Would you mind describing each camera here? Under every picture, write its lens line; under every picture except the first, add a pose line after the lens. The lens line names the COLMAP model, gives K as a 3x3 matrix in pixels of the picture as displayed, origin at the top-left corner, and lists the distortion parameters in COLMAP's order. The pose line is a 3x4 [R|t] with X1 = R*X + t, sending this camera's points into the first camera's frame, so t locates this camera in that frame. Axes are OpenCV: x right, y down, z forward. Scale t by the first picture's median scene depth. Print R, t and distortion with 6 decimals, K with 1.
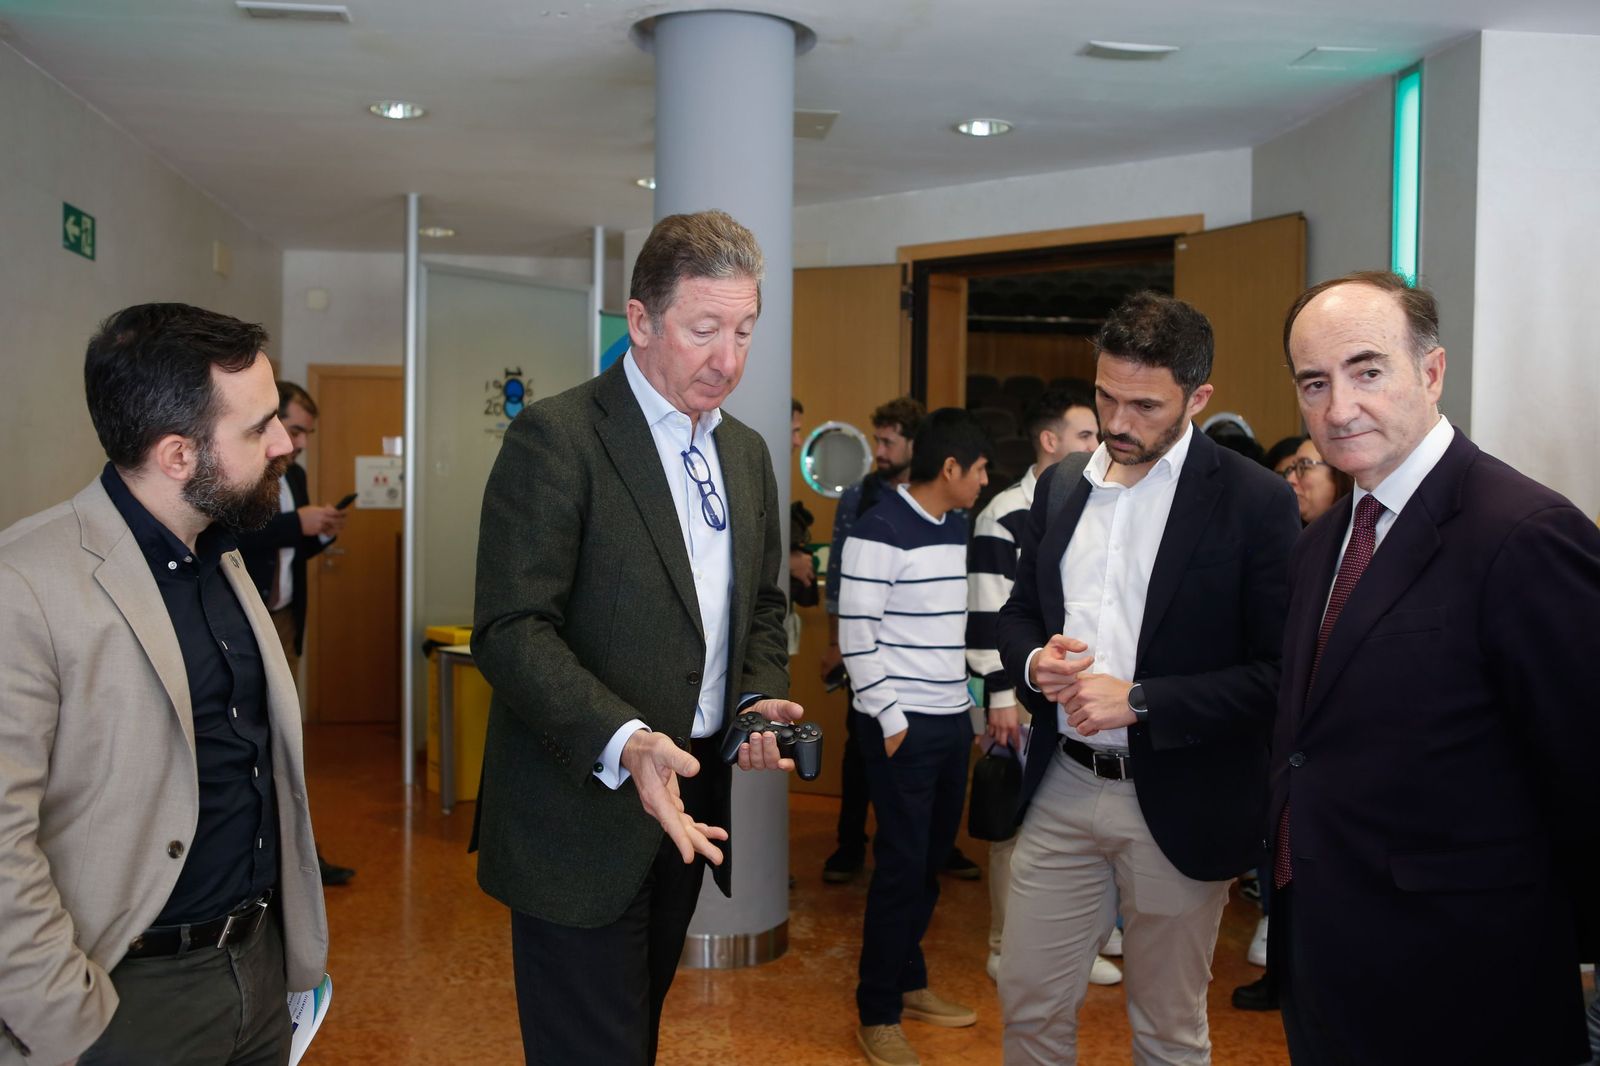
lens RADIAL K [[1484.1, 0, 798.5], [0, 1484.1, 561.6], [0, 0, 1]] dist [-0.001281, -0.002423]
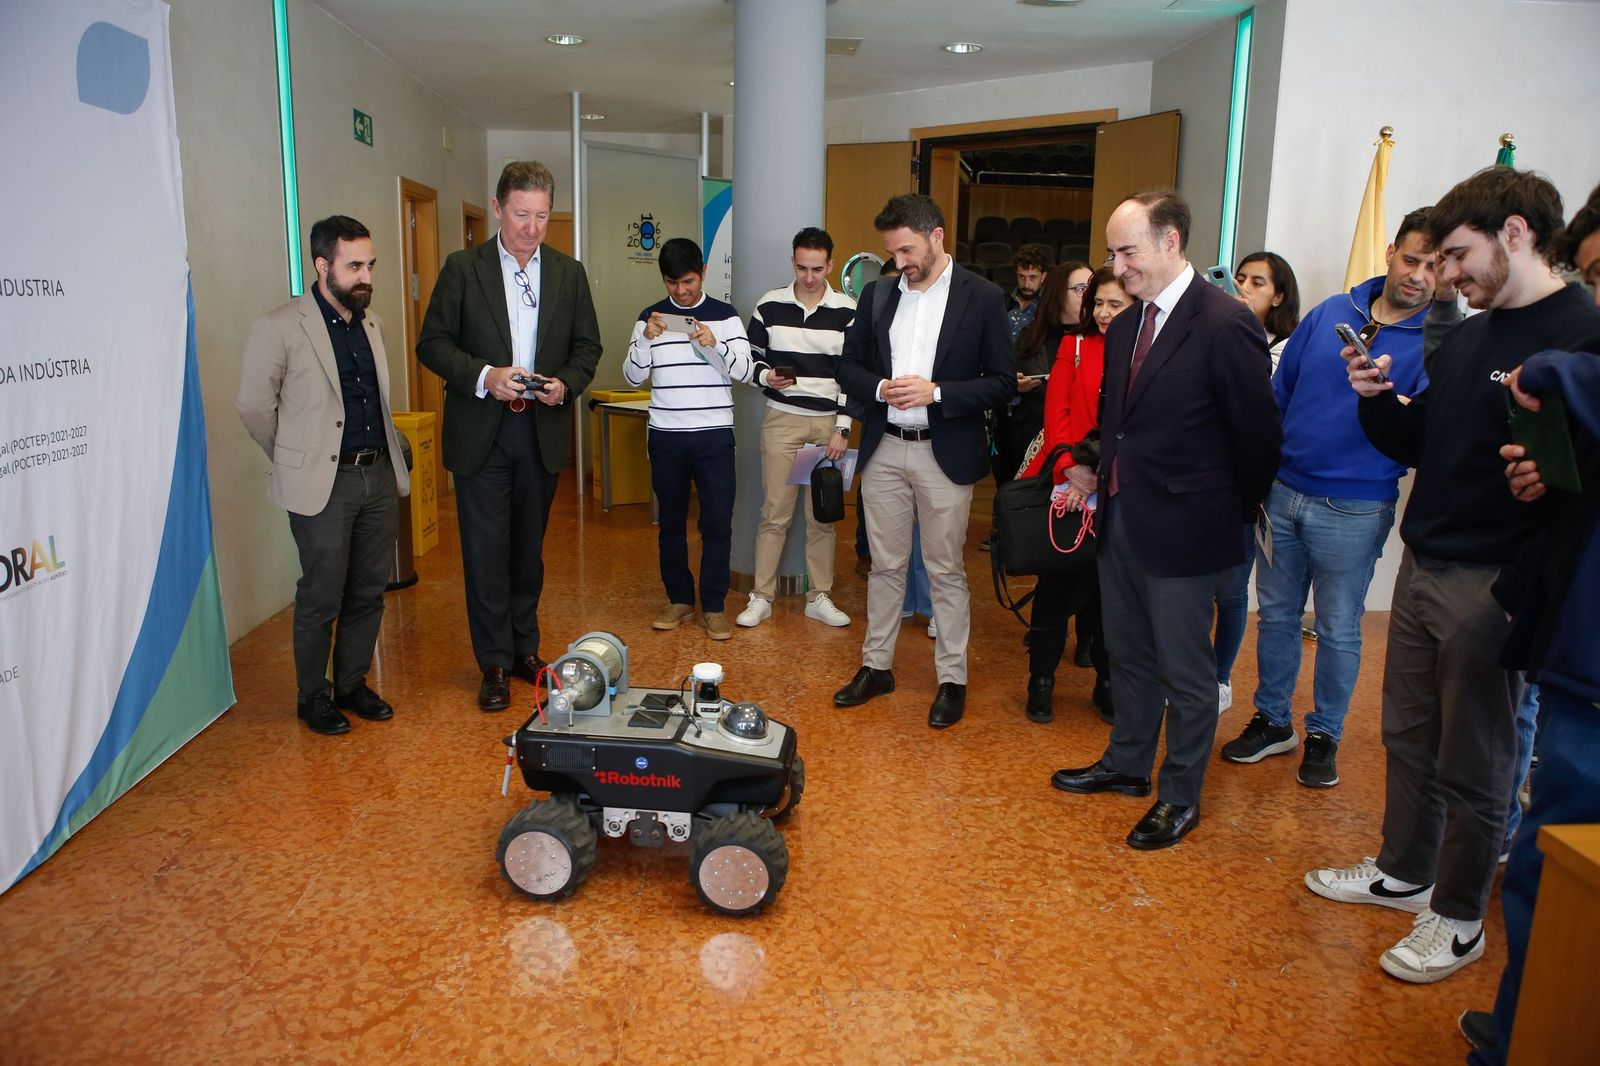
lens RADIAL K [[1100.2, 0, 800.0], [0, 1100.2, 533.0], [0, 0, 1]] dist [-0.048433, 0.000449]
pose [[0.998288, 0.016945, -0.055989, 0.030605], [-0.007854, 0.987284, 0.158769, 0.008072], [0.057967, -0.158058, 0.985727, -0.126569]]
